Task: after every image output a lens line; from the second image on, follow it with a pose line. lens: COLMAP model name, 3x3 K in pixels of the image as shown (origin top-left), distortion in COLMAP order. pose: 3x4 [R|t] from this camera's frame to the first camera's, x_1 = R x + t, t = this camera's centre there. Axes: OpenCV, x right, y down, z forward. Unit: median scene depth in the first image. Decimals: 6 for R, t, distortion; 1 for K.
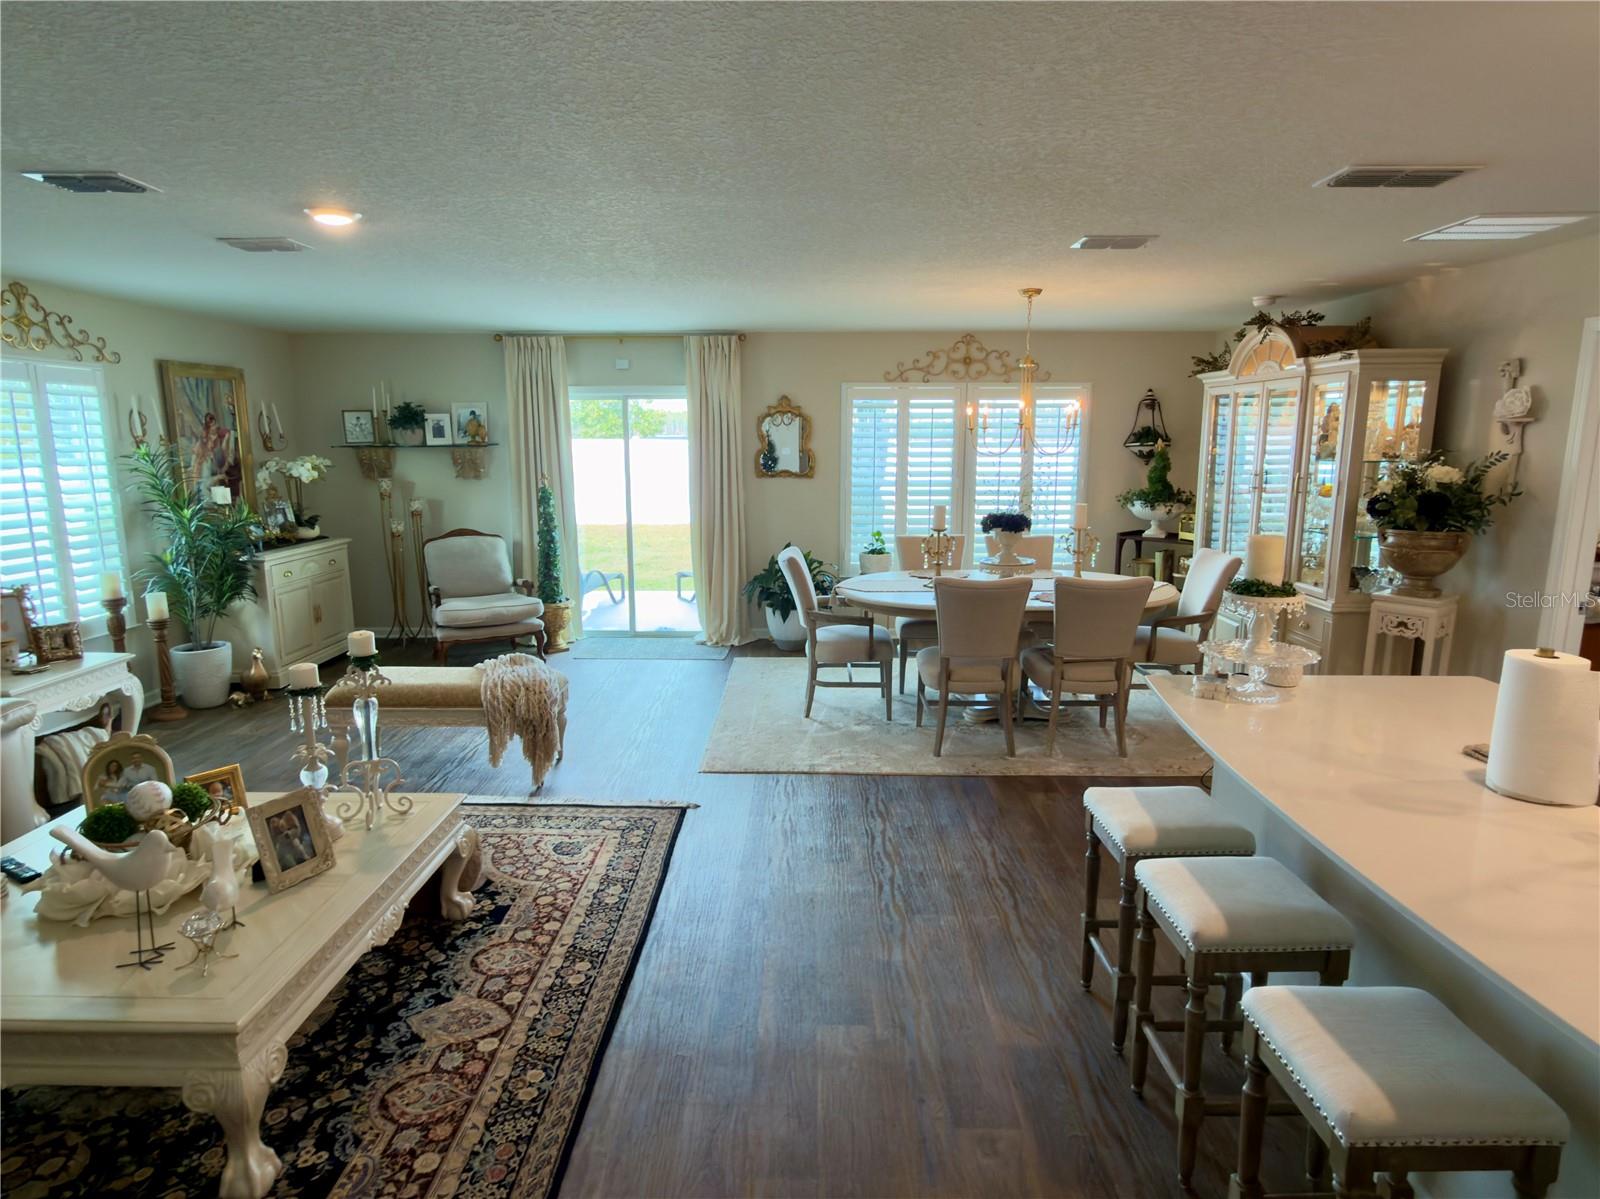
lens RADIAL K [[907.2, 0, 795.2], [0, 907.2, 601.5], [0, 0, 1]] dist [0.005221, 0.001646]
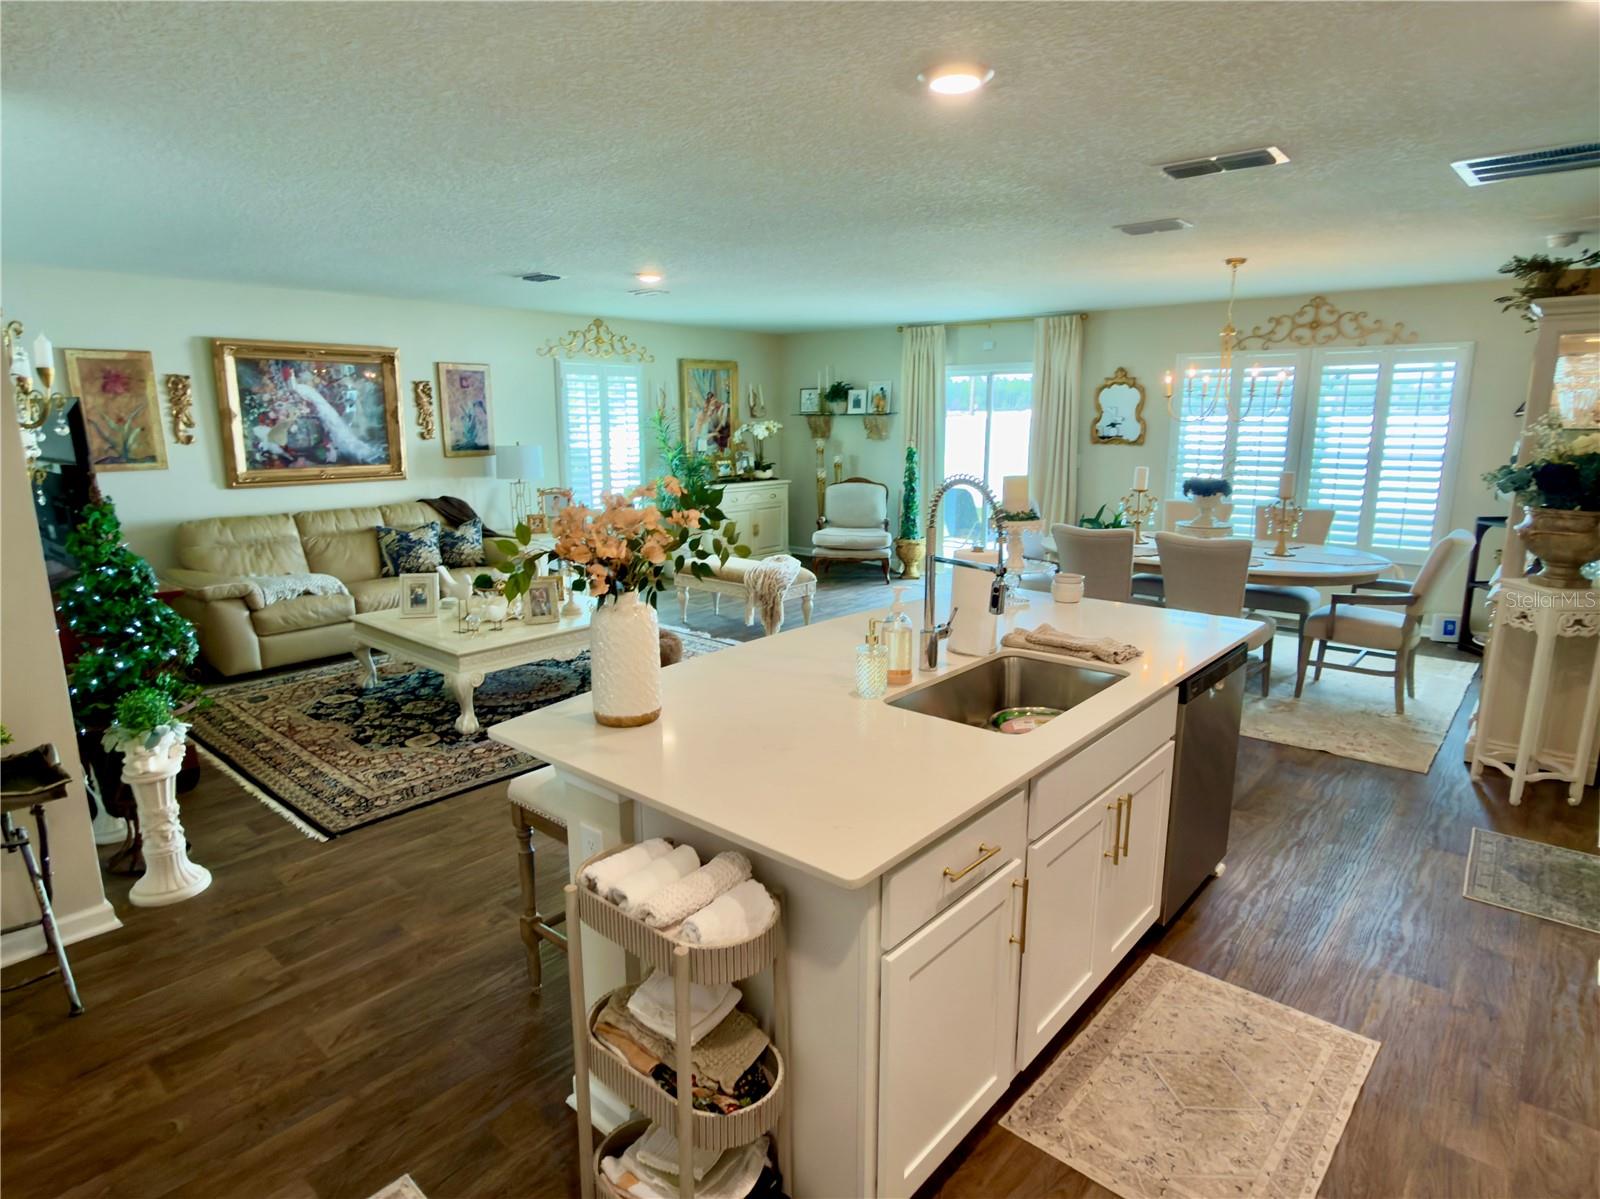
lens RADIAL K [[907.2, 0, 794.7], [0, 907.2, 600.4], [0, 0, 1]] dist [0.005221, 0.001646]
pose [[0.767898, 0.130773, -0.627081, 0.452036], [-0.115075, 0.991176, 0.065787, 0.022763], [0.630151, 0.021643, 0.776171, -0.083519]]
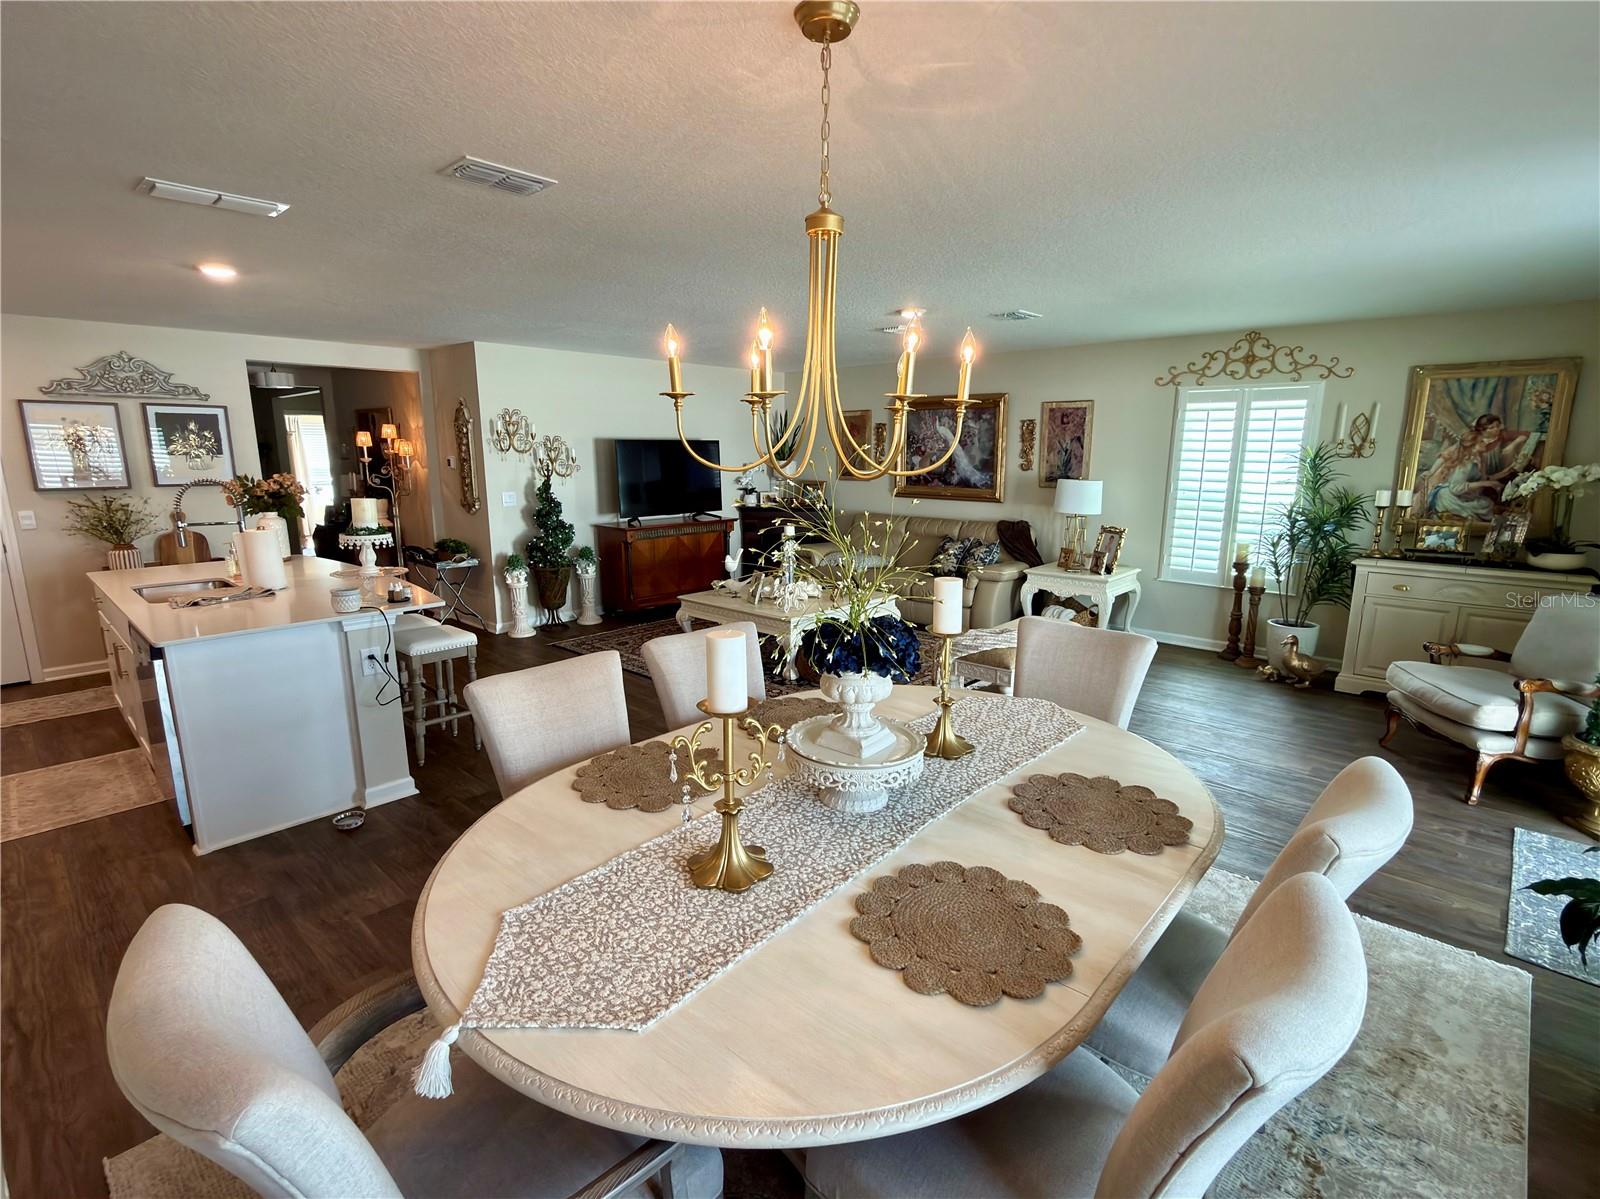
lens RADIAL K [[769.5, 0, 802.2], [0, 769.5, 604.5], [0, 0, 1]] dist [0.000377, -0.000262]
pose [[-0.665722, 0.151637, -0.730630, 0.410089], [-0.133792, 0.939012, 0.316792, -0.174920], [0.734107, 0.308648, -0.604833, 0.991526]]
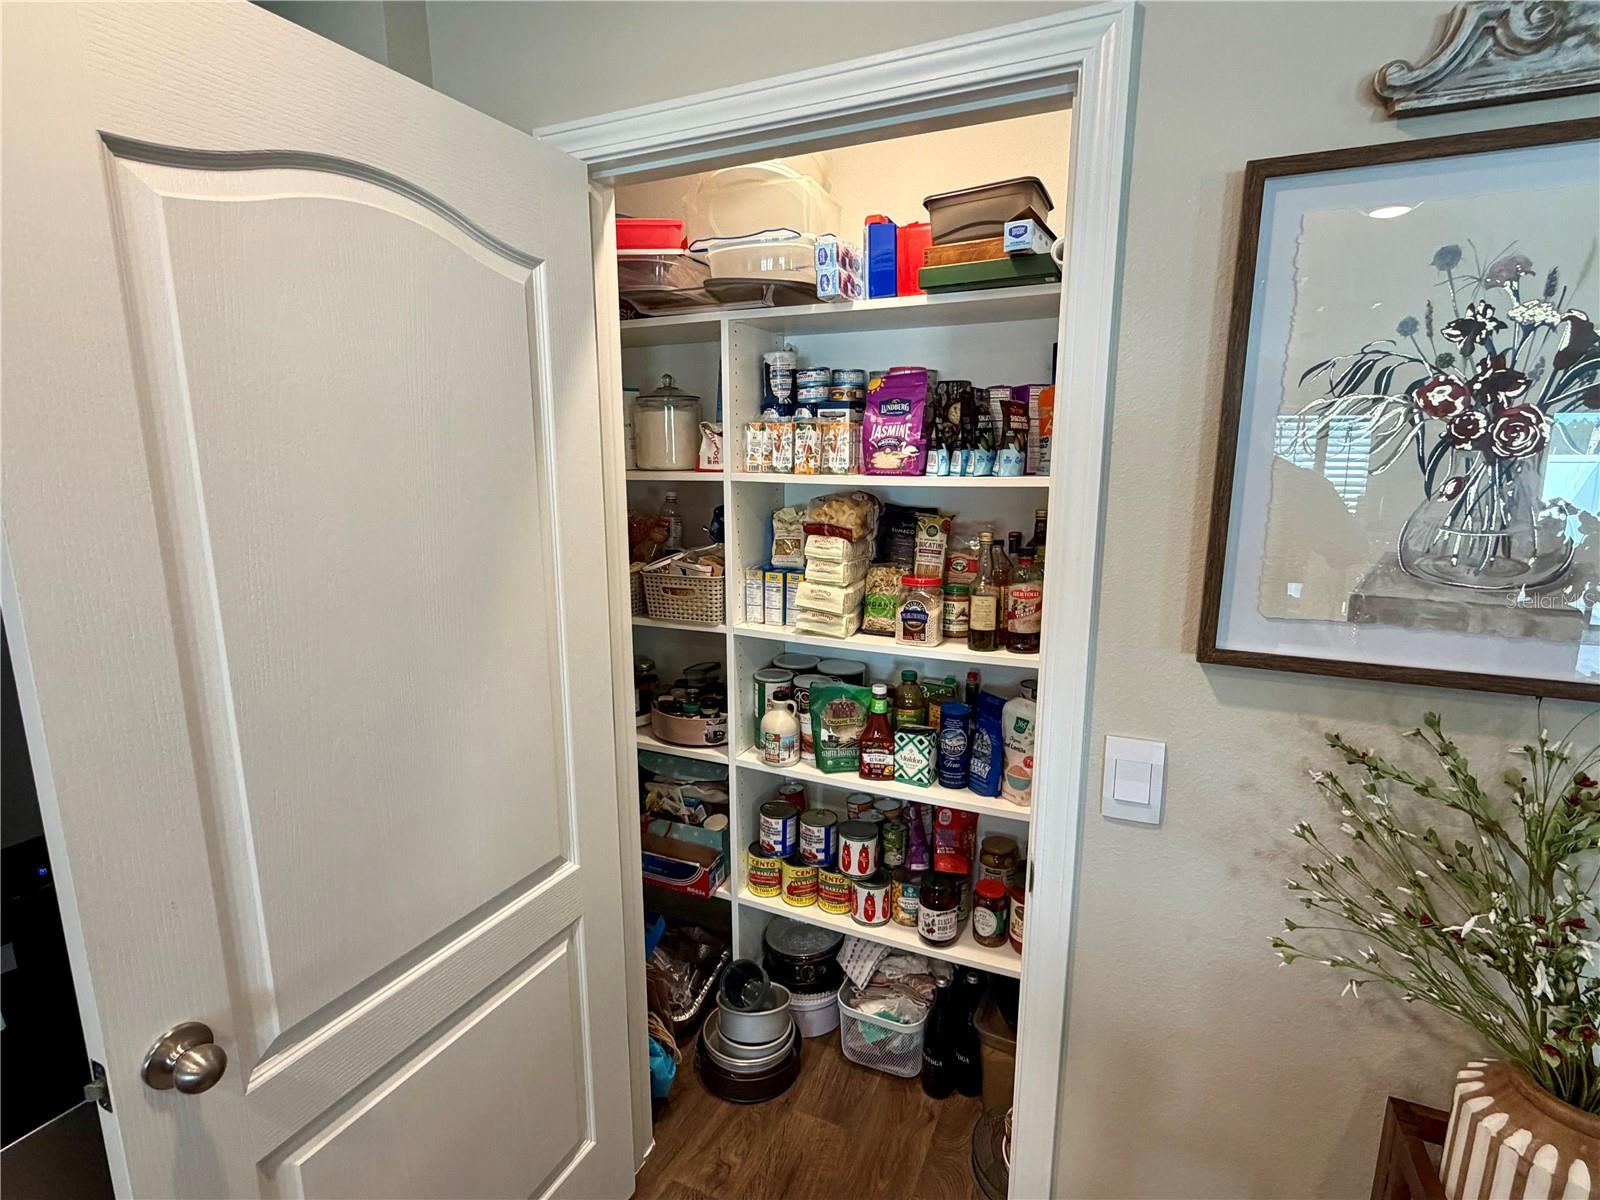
lens RADIAL K [[794.0, 0, 786.0], [0, 794.0, 587.7], [0, 0, 1]] dist [0.003816, 0.000479]
pose [[-0.920876, -0.066831, 0.384084, 0.353878], [0.076717, 0.934869, 0.346603, 0.000183], [-0.382232, 0.348644, -0.855772, 0.044265]]
